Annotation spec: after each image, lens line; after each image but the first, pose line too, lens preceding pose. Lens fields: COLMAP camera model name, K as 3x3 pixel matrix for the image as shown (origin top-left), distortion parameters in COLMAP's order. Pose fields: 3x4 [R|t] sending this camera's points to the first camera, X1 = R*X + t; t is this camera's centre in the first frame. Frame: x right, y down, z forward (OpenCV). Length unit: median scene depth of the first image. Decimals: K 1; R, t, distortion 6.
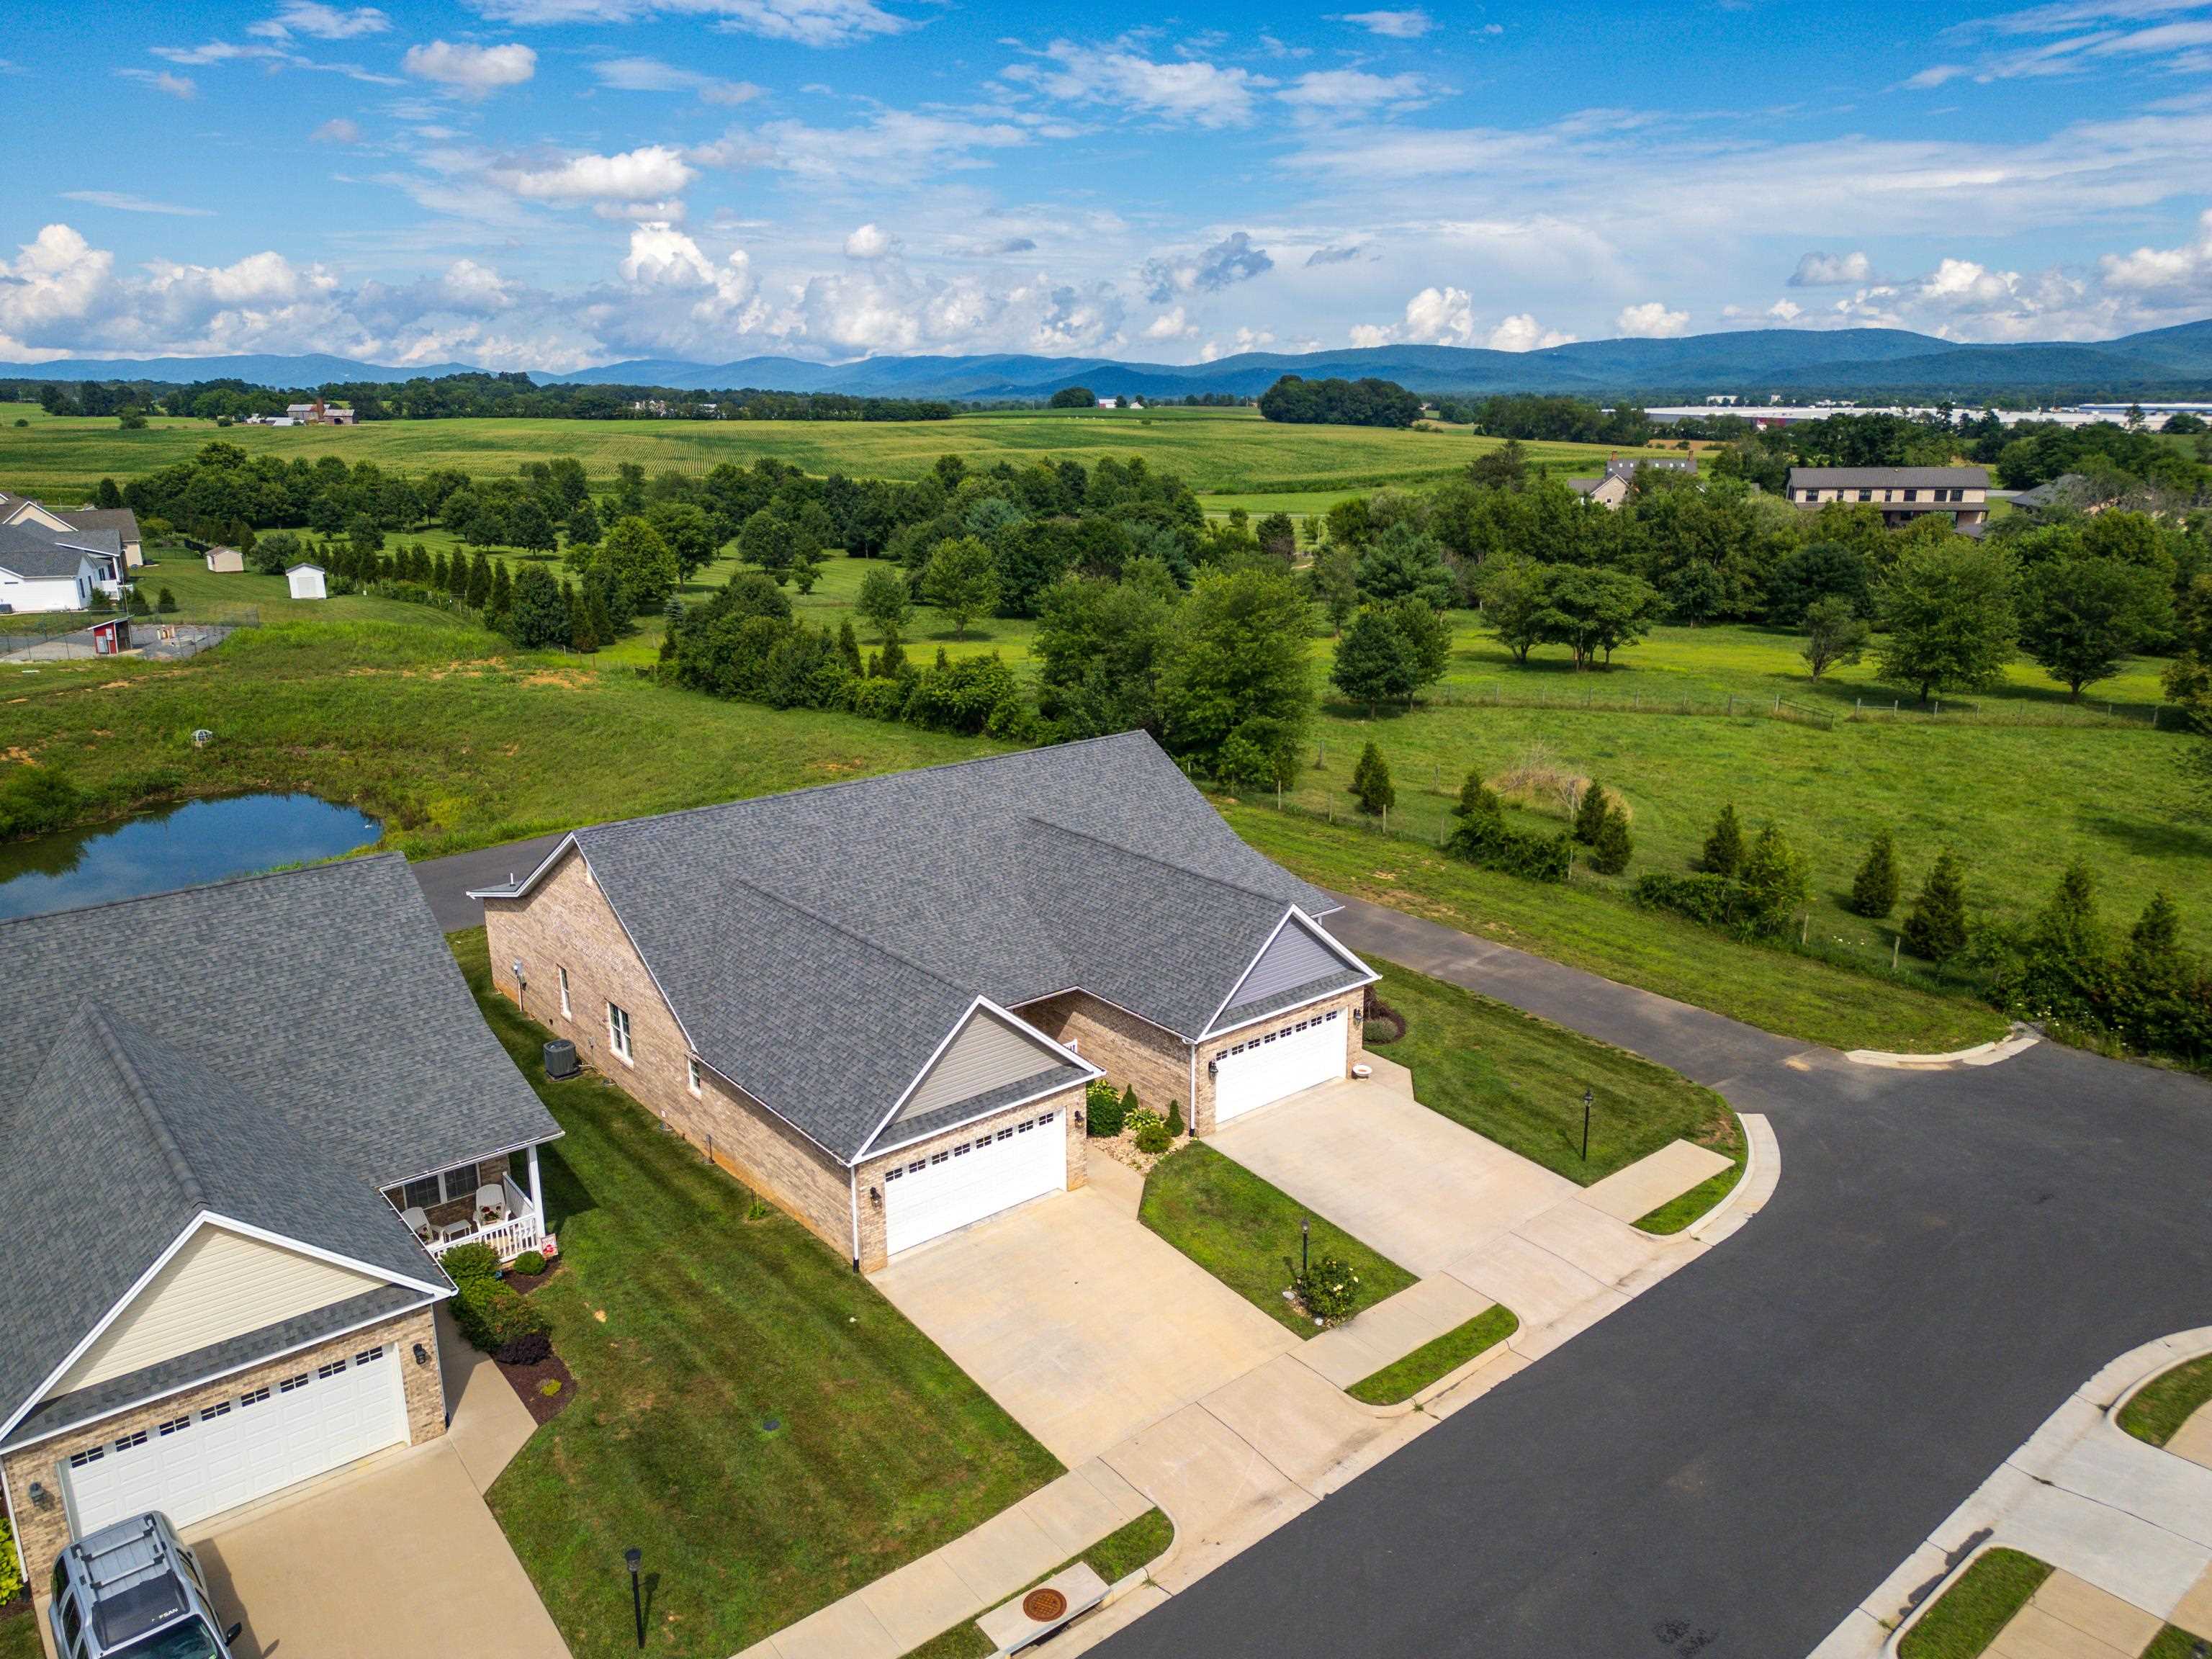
lens RADIAL K [[1548.6, 0, 1114.8], [0, 1548.6, 835.3], [0, 0, 1]] dist [0.074426, -0.074021]
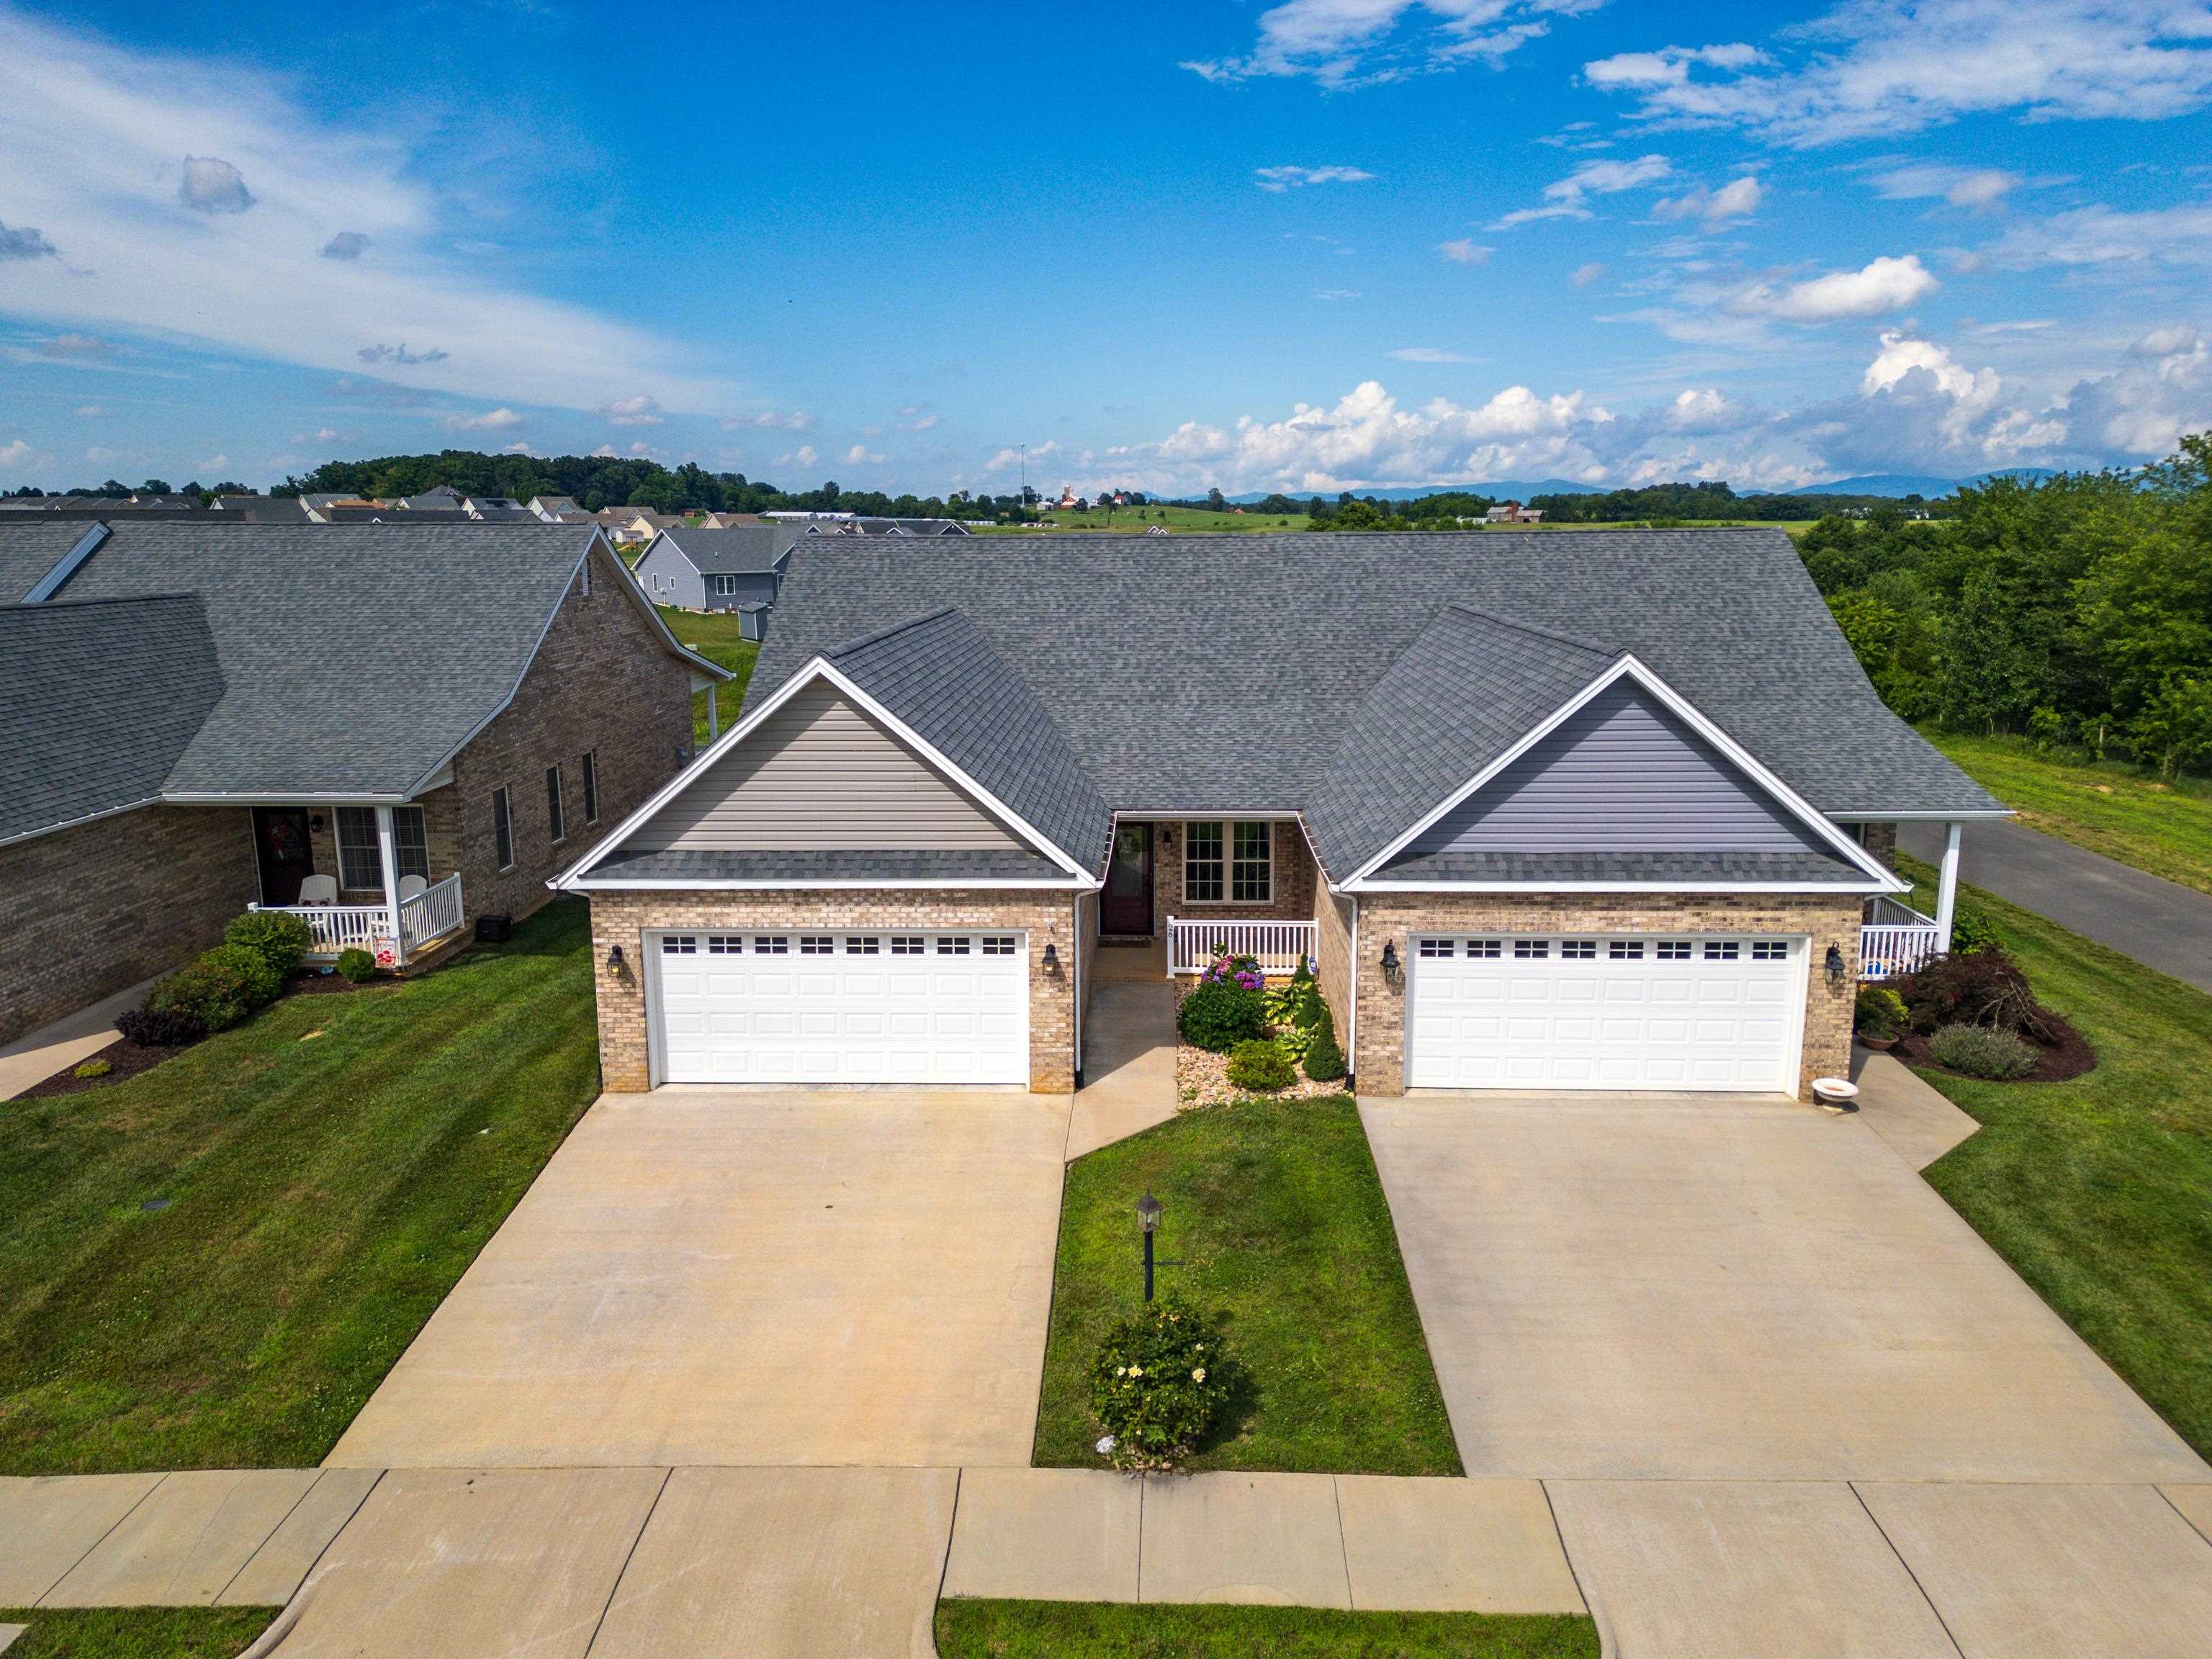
lens RADIAL K [[1548.6, 0, 1114.8], [0, 1548.6, 835.3], [0, 0, 1]] dist [0.074426, -0.074021]
pose [[0.749784, 0.131063, -0.648573, 0.321071], [-0.178437, 0.983923, -0.007453, 0.132629], [0.637169, 0.121318, 0.761116, 0.566742]]
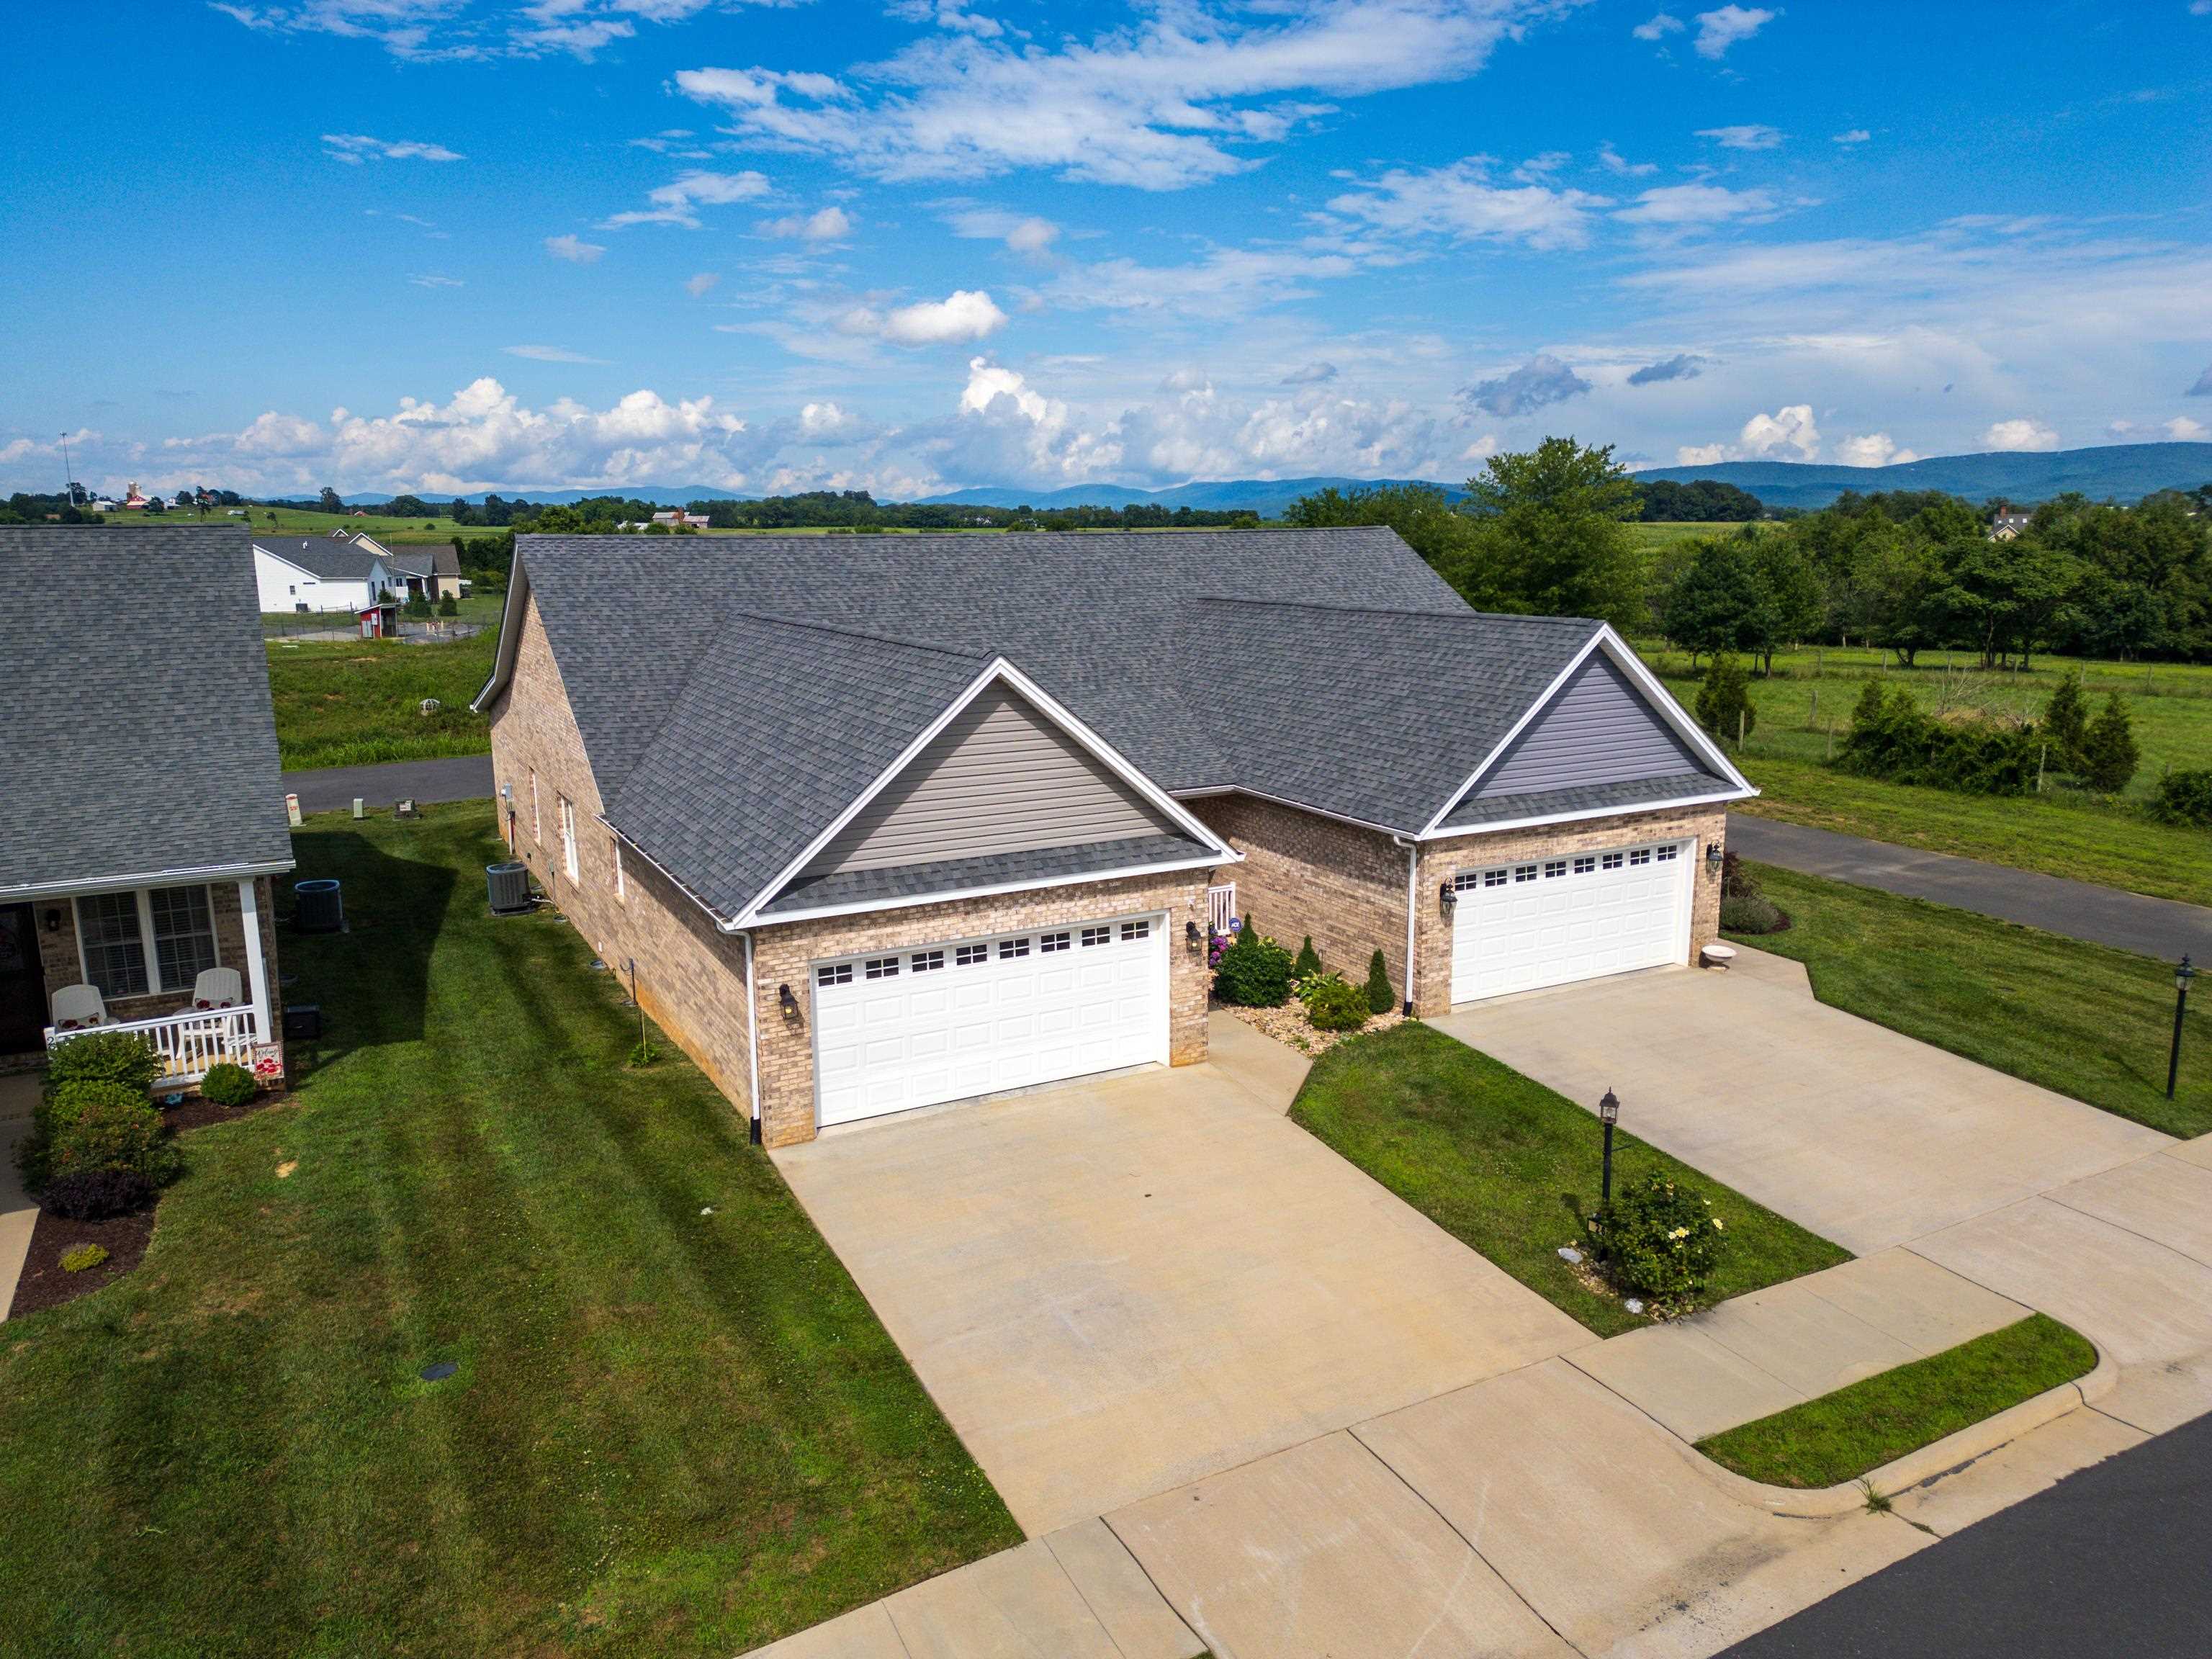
lens RADIAL K [[1540.2, 0, 1110.8], [0, 1540.2, 853.8], [0, 0, 1]] dist [0.079036, -0.079001]
pose [[0.980299, 0.036827, -0.194057, 0.052188], [-0.049076, 0.997069, -0.058692, 0.177535], [0.191327, 0.067059, 0.979233, 0.418811]]
